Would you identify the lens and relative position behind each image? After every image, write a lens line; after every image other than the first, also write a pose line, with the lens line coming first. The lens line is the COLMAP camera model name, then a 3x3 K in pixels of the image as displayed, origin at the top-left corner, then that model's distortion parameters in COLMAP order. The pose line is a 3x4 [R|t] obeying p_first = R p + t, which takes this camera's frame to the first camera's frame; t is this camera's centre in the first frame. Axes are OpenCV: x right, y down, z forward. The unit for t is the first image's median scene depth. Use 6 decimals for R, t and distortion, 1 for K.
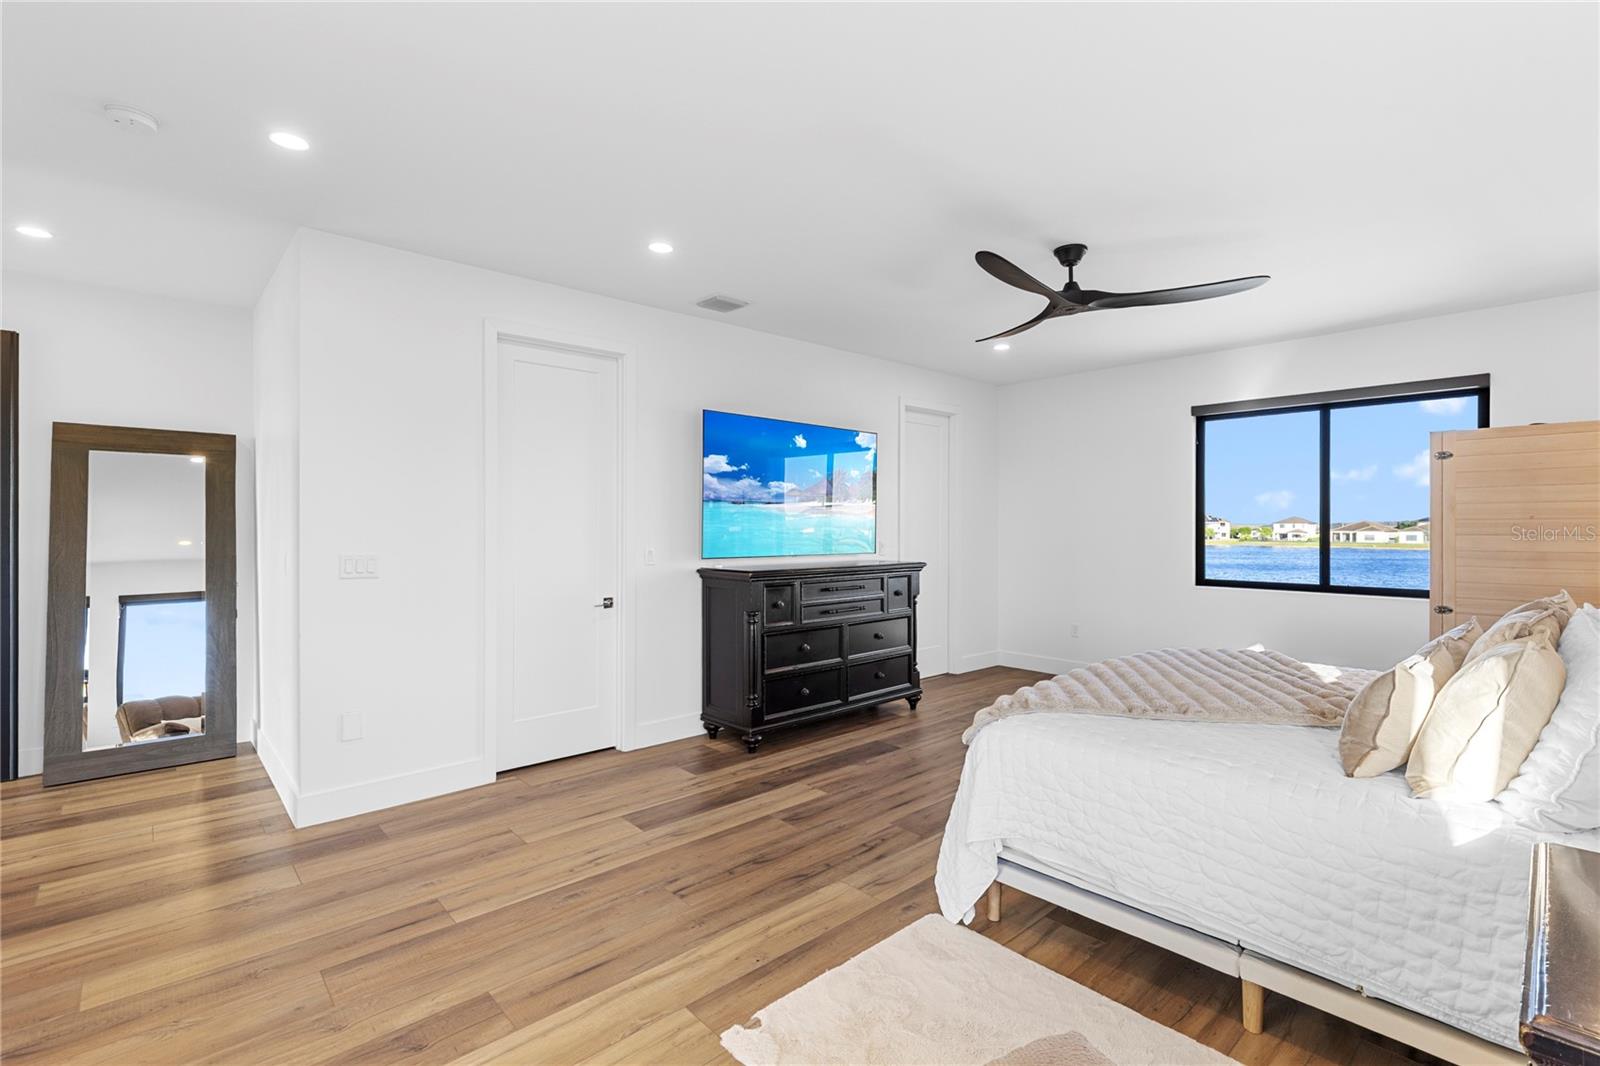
lens RADIAL K [[722.8, 0, 815.0], [0, 722.8, 528.7], [0, 0, 1]] dist [0.004235, -0.000601]
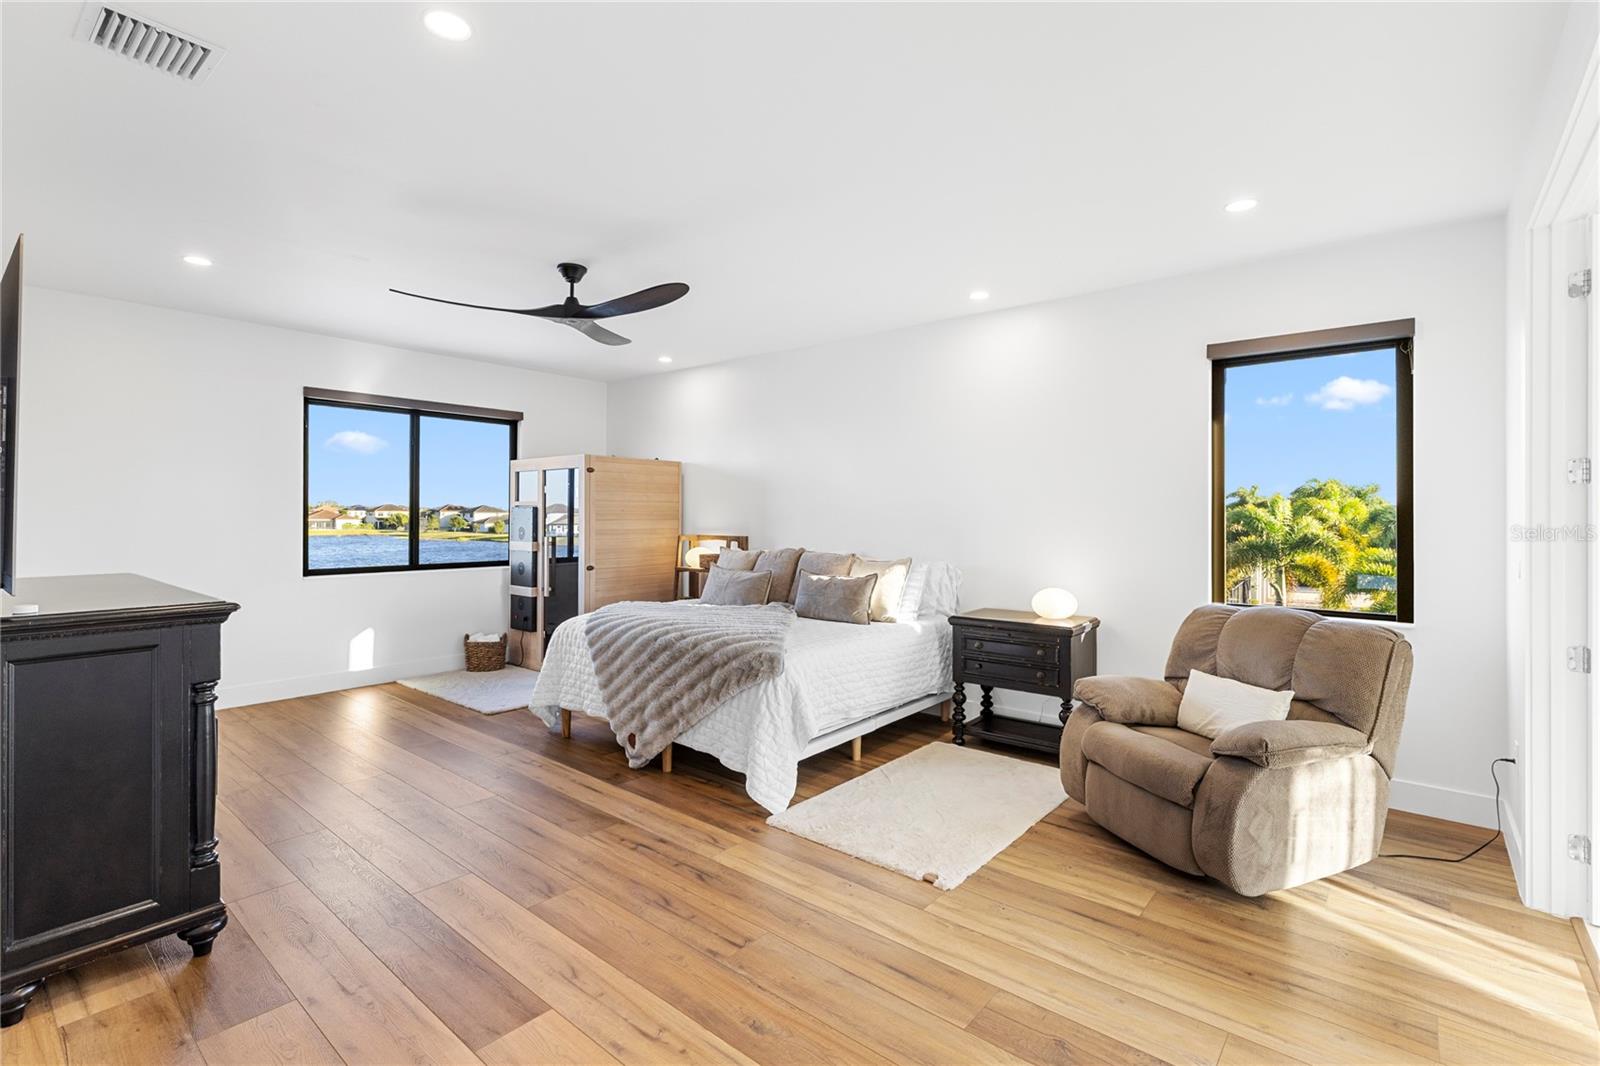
lens RADIAL K [[722.8, 0, 793.9], [0, 722.8, 516.5], [0, 0, 1]] dist [0.004235, -0.000601]
pose [[-0.111902, -0.000043, 0.993719, -0.907350], [-0.001739, 0.999998, -0.000152, -0.001879], [-0.993718, -0.001746, -0.111902, 0.897600]]
